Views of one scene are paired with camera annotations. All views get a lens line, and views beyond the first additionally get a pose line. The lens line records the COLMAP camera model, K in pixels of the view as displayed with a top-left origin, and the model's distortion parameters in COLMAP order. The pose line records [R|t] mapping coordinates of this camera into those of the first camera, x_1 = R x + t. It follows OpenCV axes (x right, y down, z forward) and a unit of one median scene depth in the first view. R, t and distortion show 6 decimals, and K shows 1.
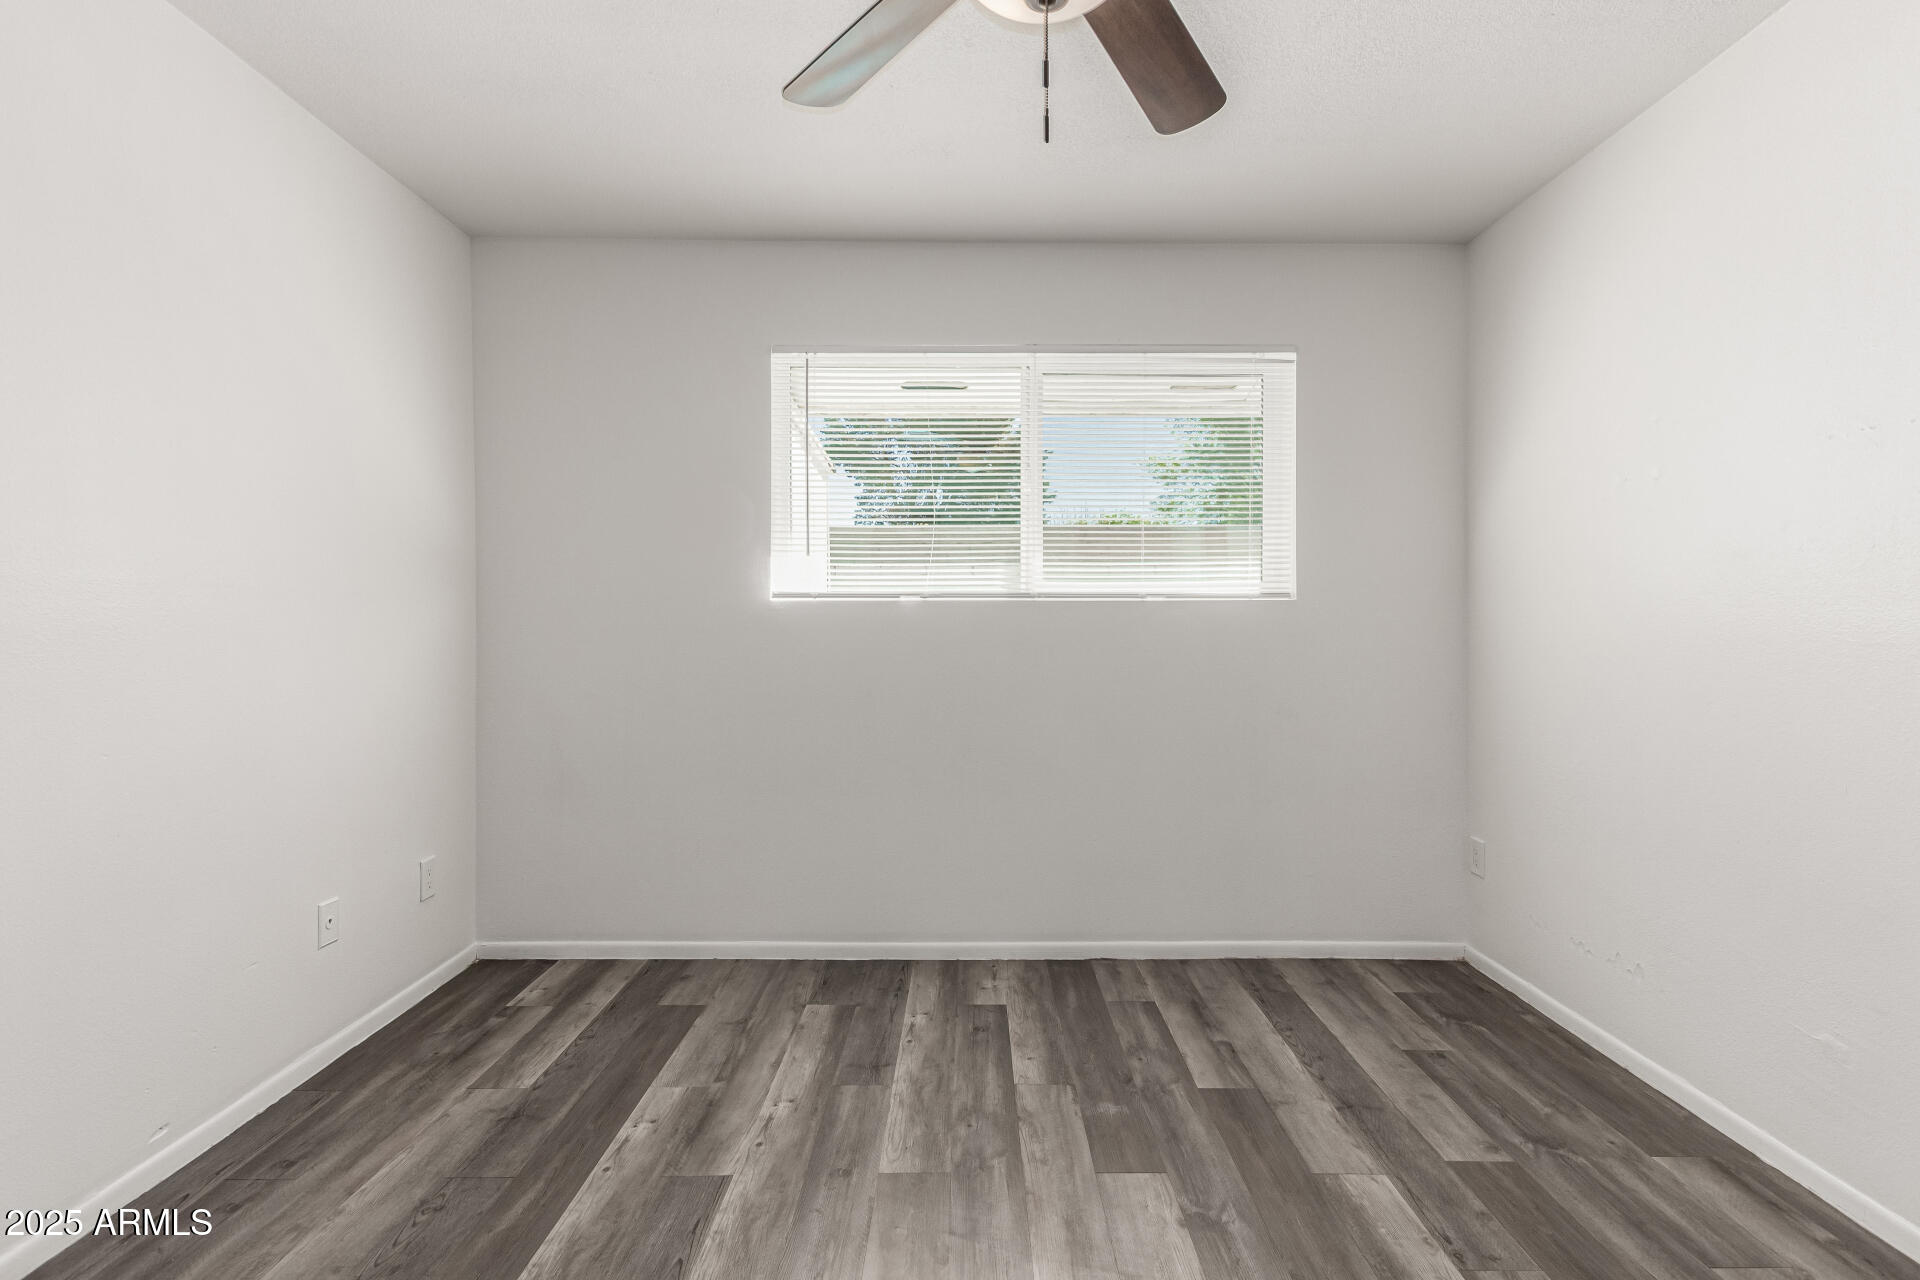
lens RADIAL K [[903.8, 0, 964.4], [0, 903.8, 635.1], [0, 0, 1]] dist [0.013995, -0.008724]
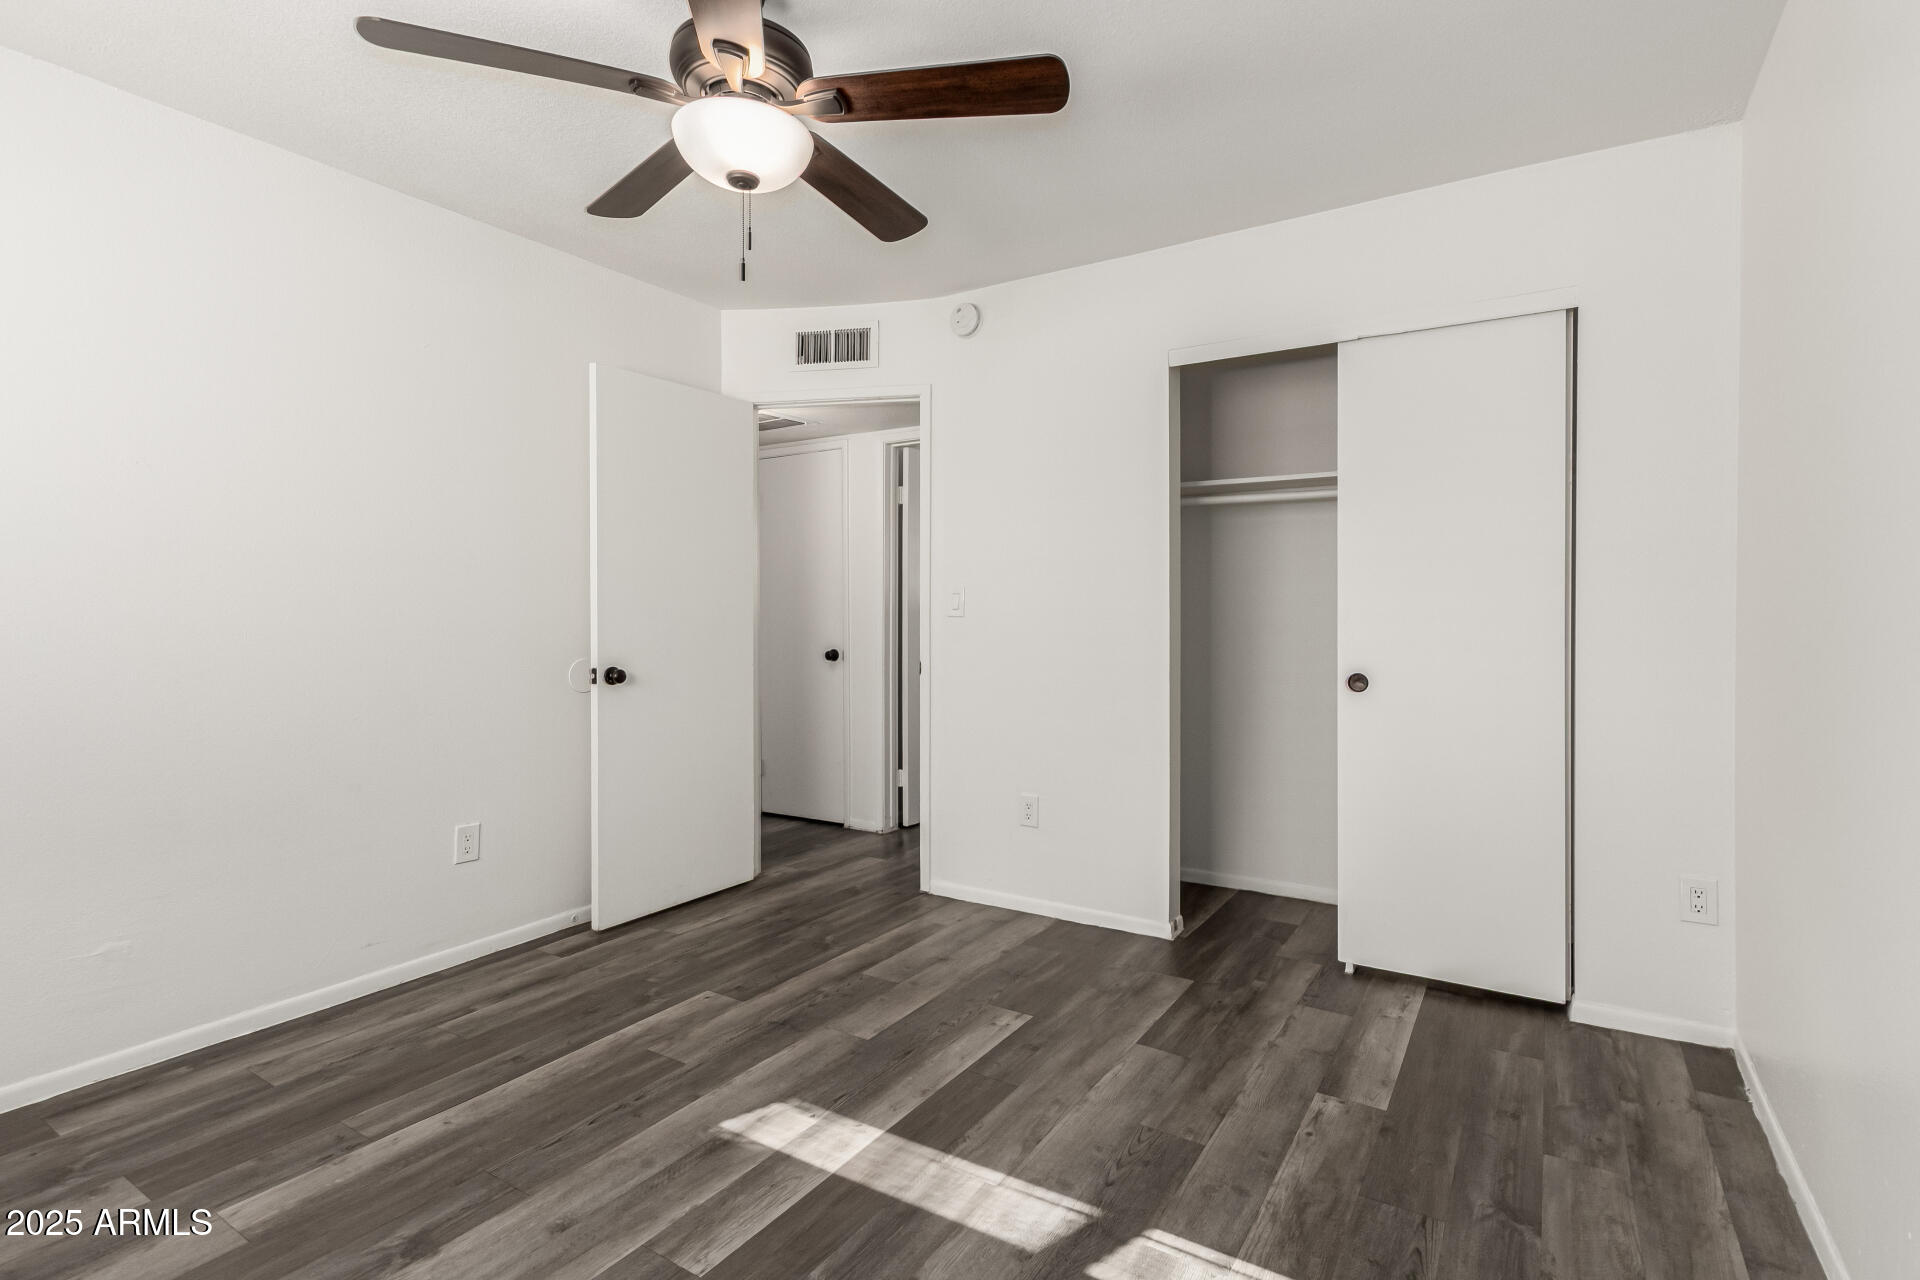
lens RADIAL K [[903.8, 0, 964.4], [0, 903.8, 635.1], [0, 0, 1]] dist [0.013995, -0.008724]
pose [[-0.848736, -0.011992, 0.528680, -0.486250], [0.006573, 0.999426, 0.033223, -0.006604], [-0.528775, 0.031672, -0.848171, 1.021624]]
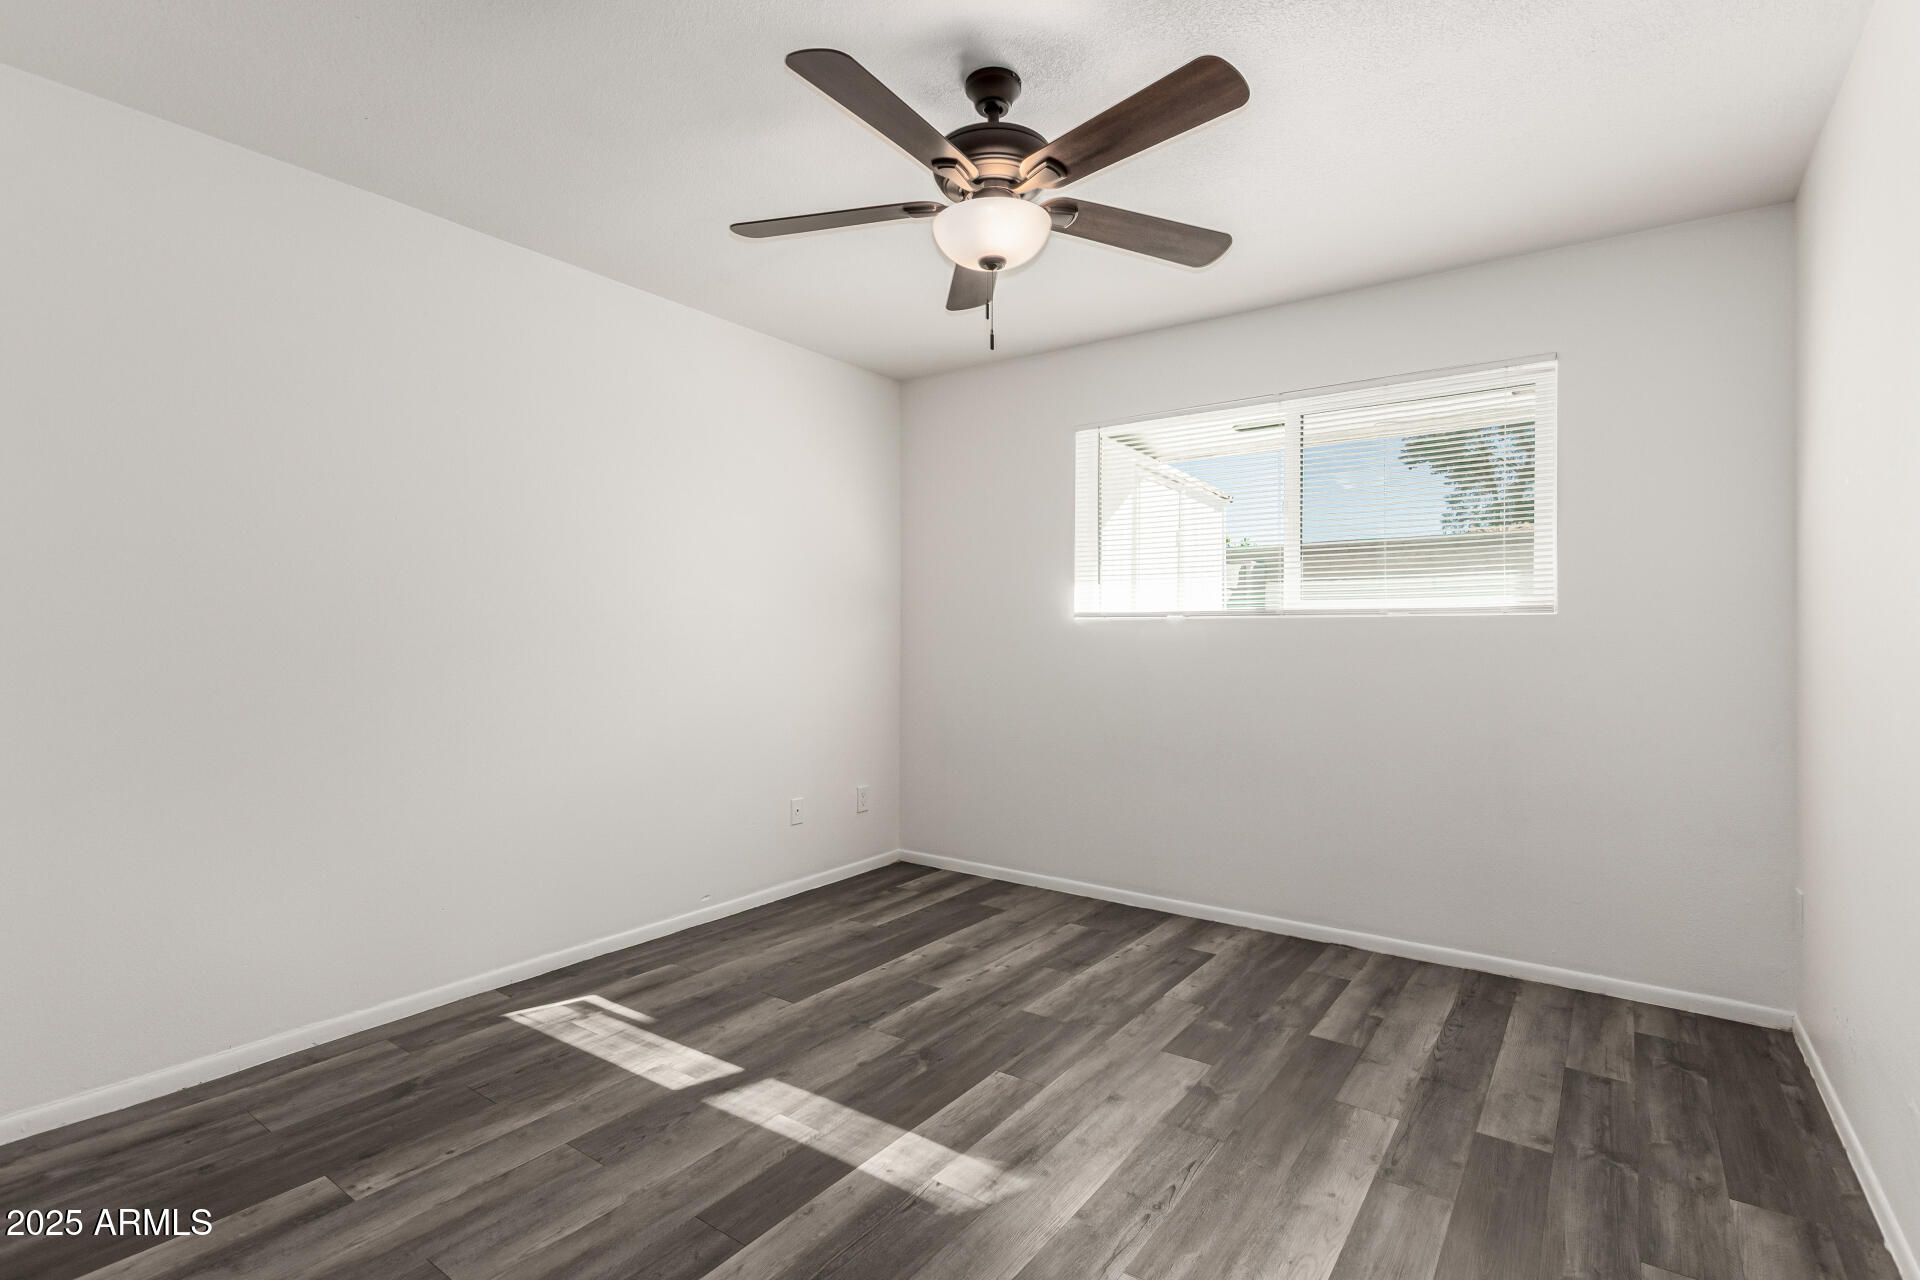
lens RADIAL K [[903.8, 0, 964.4], [0, 903.8, 635.1], [0, 0, 1]] dist [0.013995, -0.008724]
pose [[0.814172, 0.001408, -0.580622, 0.511967], [-0.010167, 0.999878, -0.011831, 0.002312], [0.580535, 0.015536, 0.814087, -0.194609]]
